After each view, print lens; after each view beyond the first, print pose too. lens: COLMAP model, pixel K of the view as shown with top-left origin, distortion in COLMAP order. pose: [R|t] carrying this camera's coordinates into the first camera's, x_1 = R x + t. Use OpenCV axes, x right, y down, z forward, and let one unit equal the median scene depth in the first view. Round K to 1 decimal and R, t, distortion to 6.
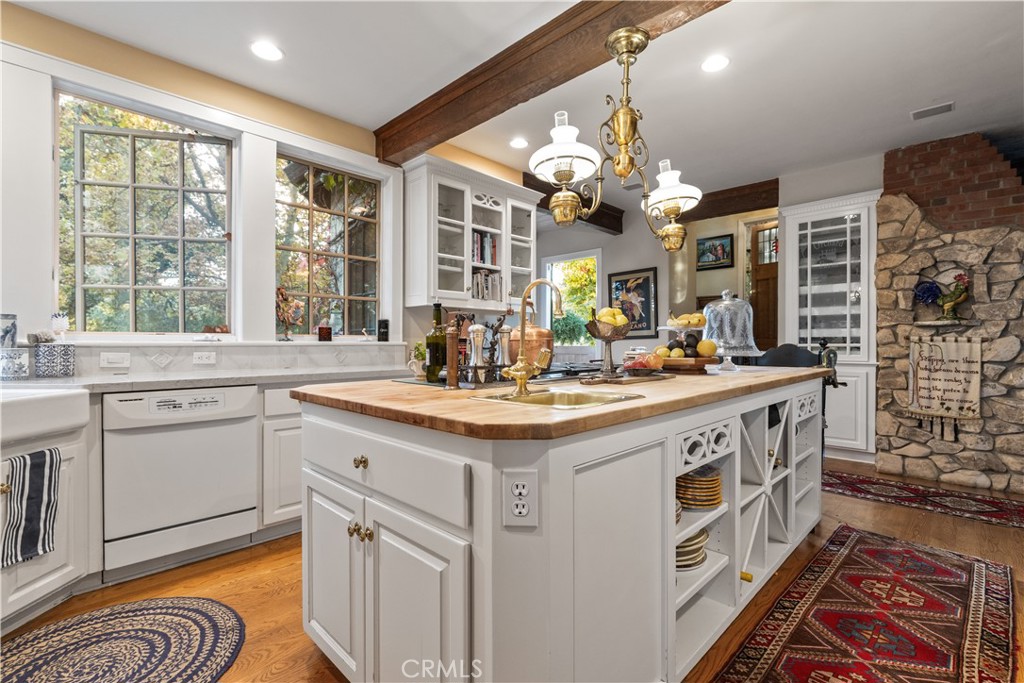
lens RADIAL K [[466.9, 0, 528.3], [0, 466.9, 337.5], [0, 0, 1]] dist [0.029582, 0.000049]
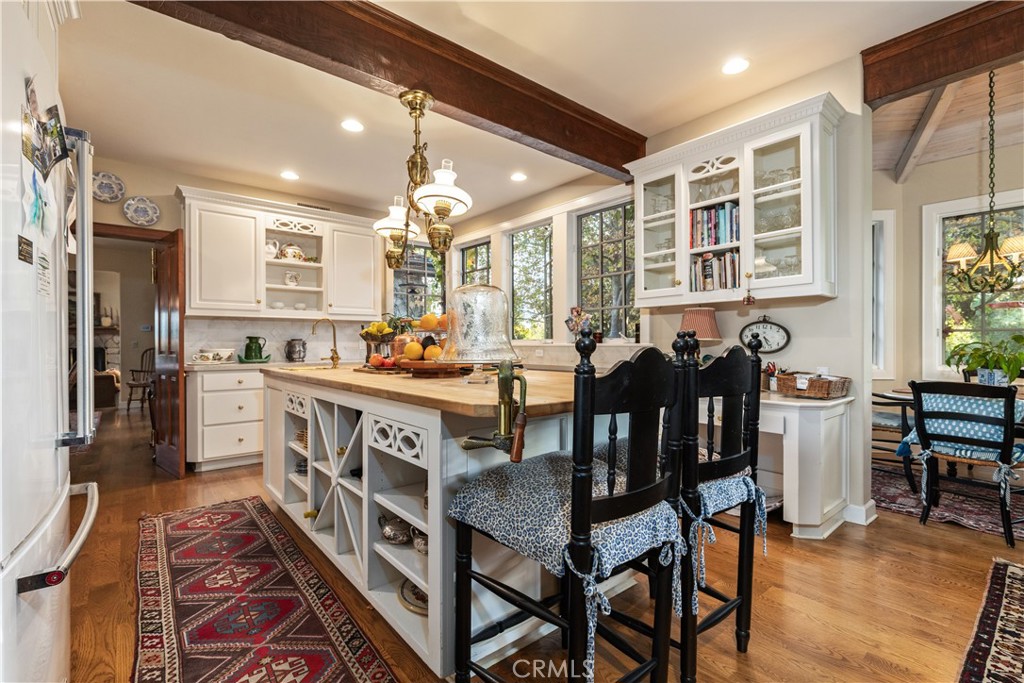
lens RADIAL K [[464.1, 0, 512.0], [0, 464.1, 341.5], [0, 0, 1]] dist [-0.000754, 0.000035]
pose [[-0.127781, -0.000982, -0.991802, 1.624668], [0.009994, 0.999947, -0.002278, 0.012189], [0.991752, -0.010203, -0.127765, 1.669980]]
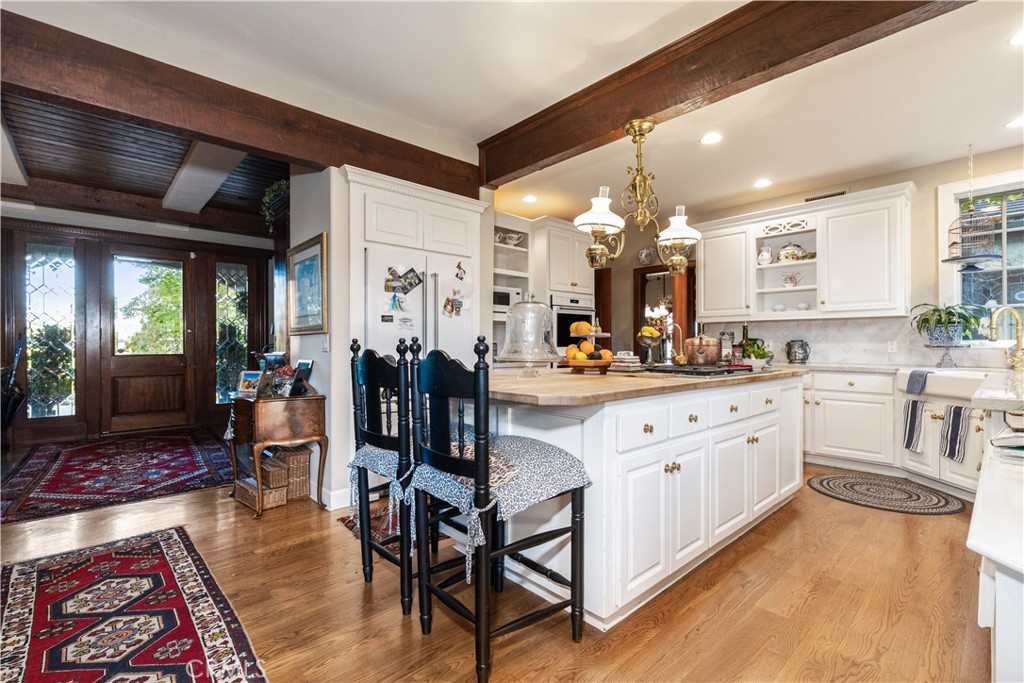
lens RADIAL K [[466.9, 0, 528.3], [0, 466.9, 337.5], [0, 0, 1]] dist [0.029582, 0.000049]
pose [[-0.998930, -0.000548, 0.046246, 0.524673], [-0.001280, 0.999874, -0.015795, 0.009665], [-0.046231, -0.015837, -0.998805, 2.831411]]
